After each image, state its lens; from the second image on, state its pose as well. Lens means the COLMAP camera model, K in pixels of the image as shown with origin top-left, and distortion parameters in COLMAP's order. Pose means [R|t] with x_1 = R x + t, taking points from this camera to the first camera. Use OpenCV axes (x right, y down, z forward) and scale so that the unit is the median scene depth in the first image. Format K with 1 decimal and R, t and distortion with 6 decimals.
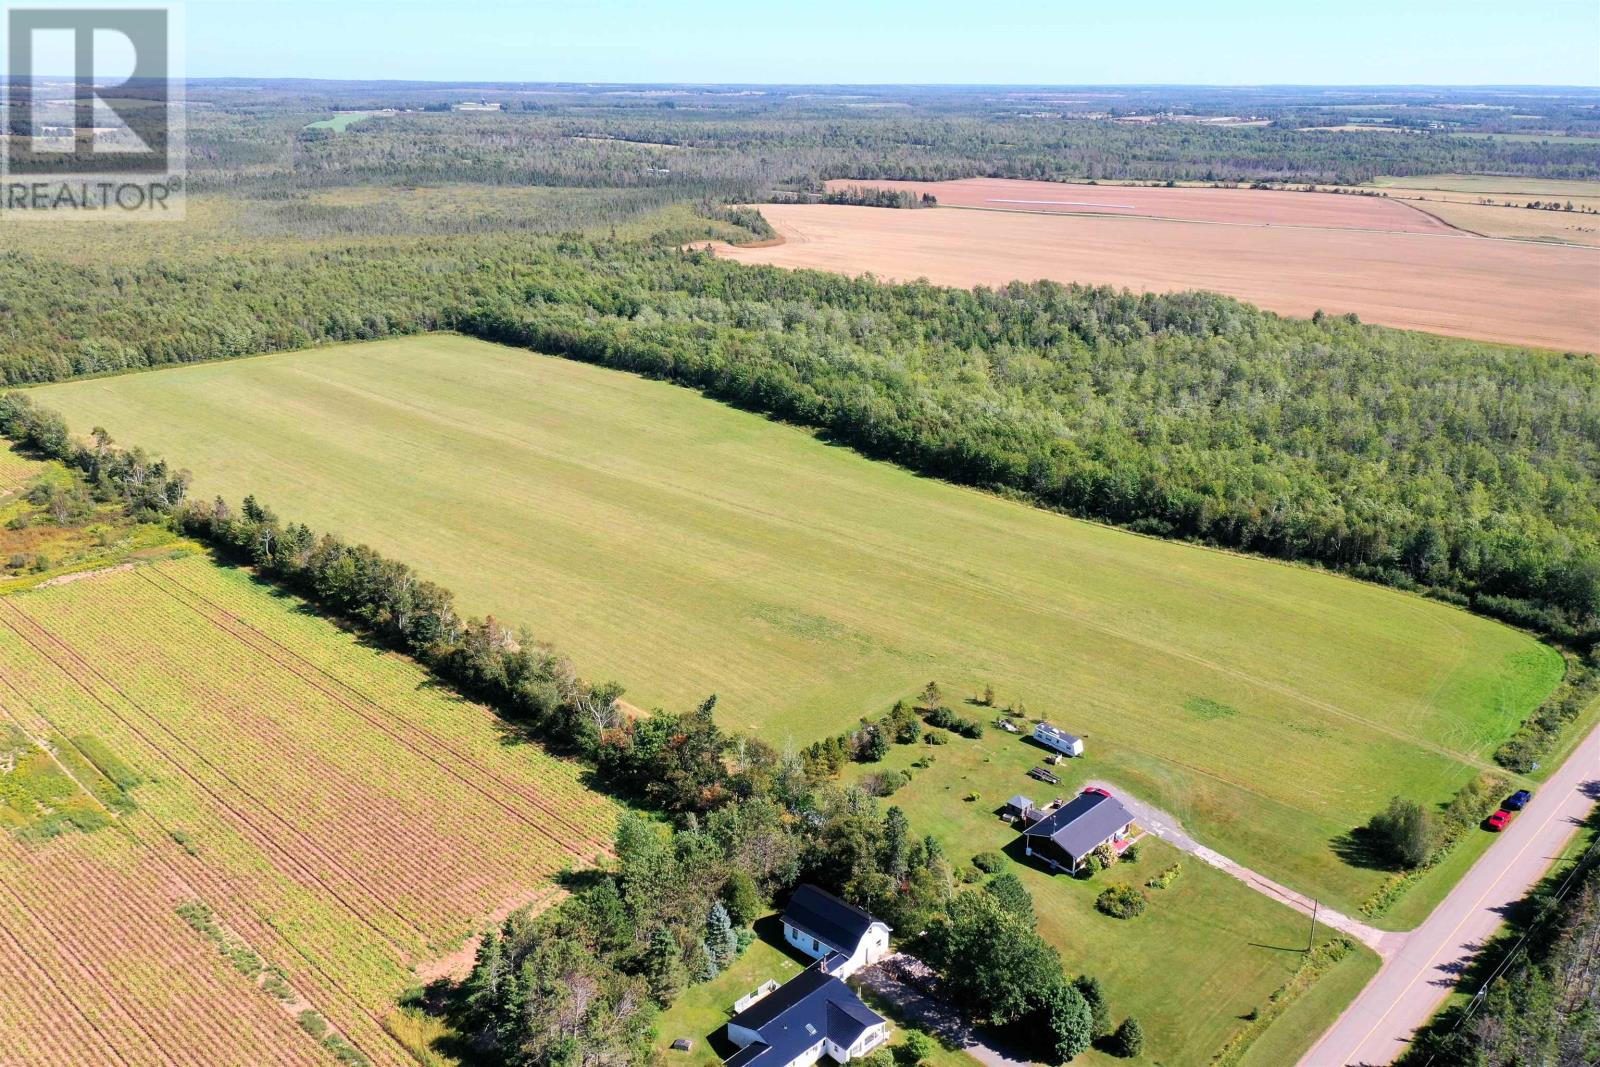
lens RADIAL K [[1421.1, 0, 800.0], [0, 1421.1, 533.5], [0, 0, 1]] dist [-0.006073, 0.017286]
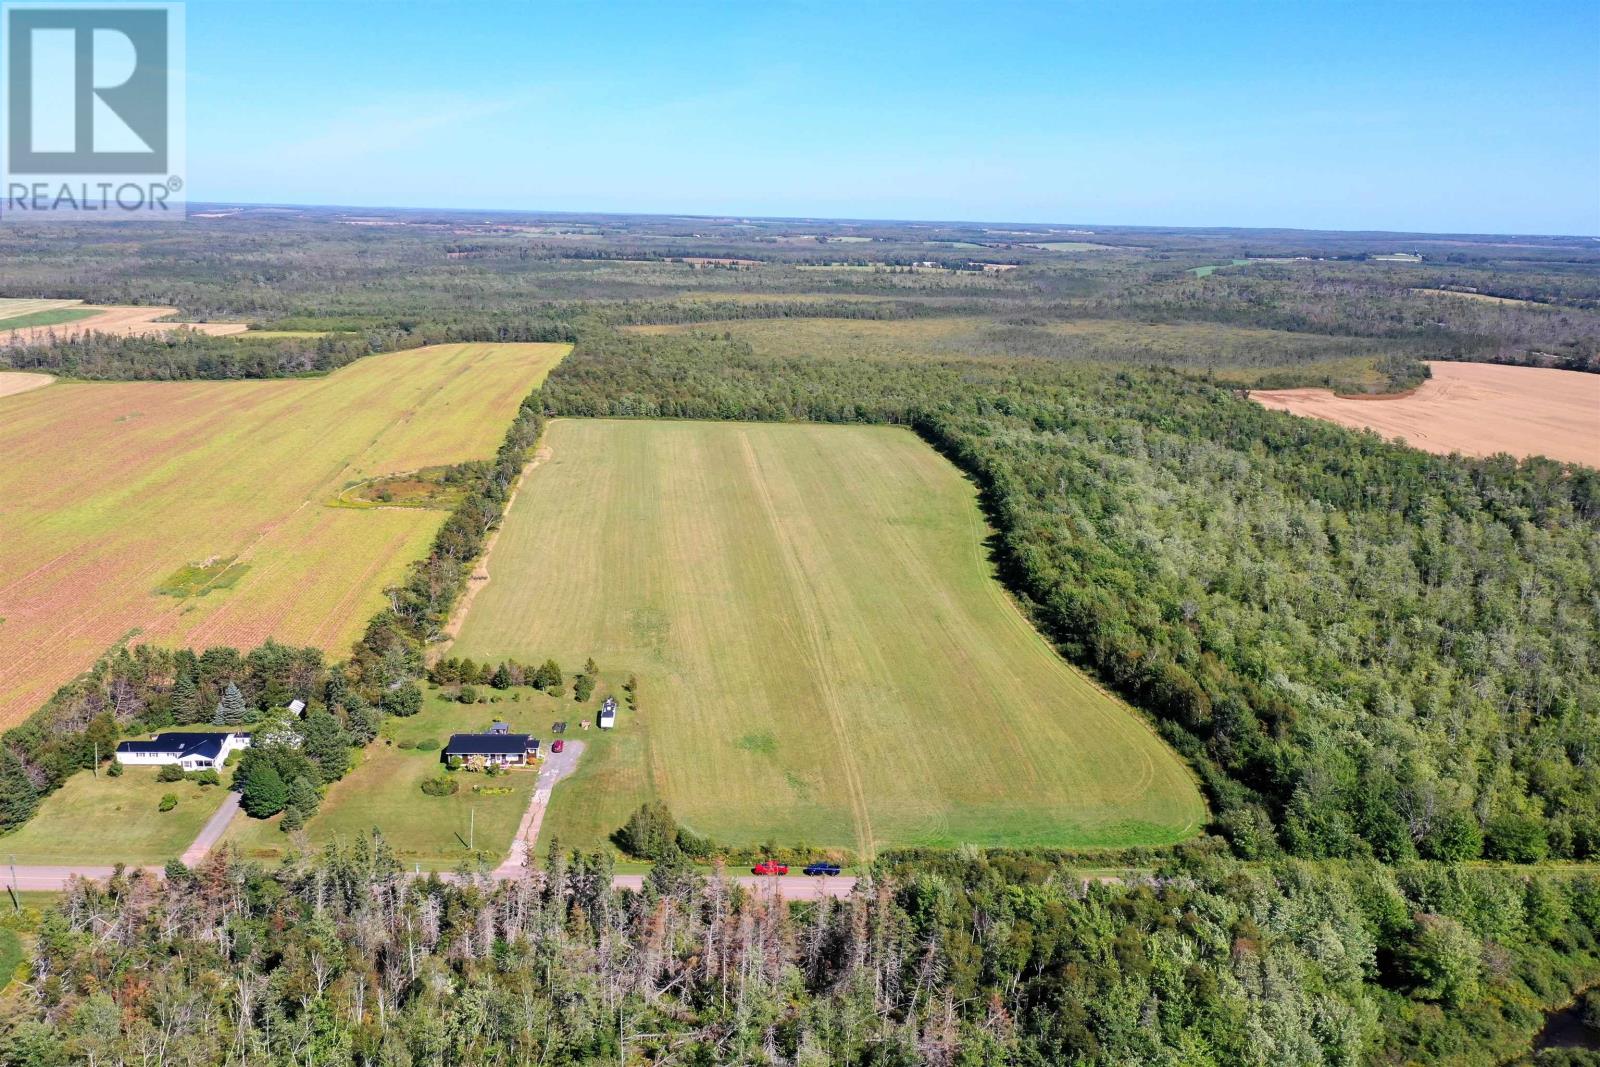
lens RADIAL K [[1421.1, 0, 800.0], [0, 1421.1, 533.5], [0, 0, 1]] dist [-0.006073, 0.017286]
pose [[0.684435, 0.163601, -0.710481, 0.674280], [-0.232496, 0.972597, -0.000015, -0.034119], [0.691010, 0.165194, 0.703716, 0.091998]]
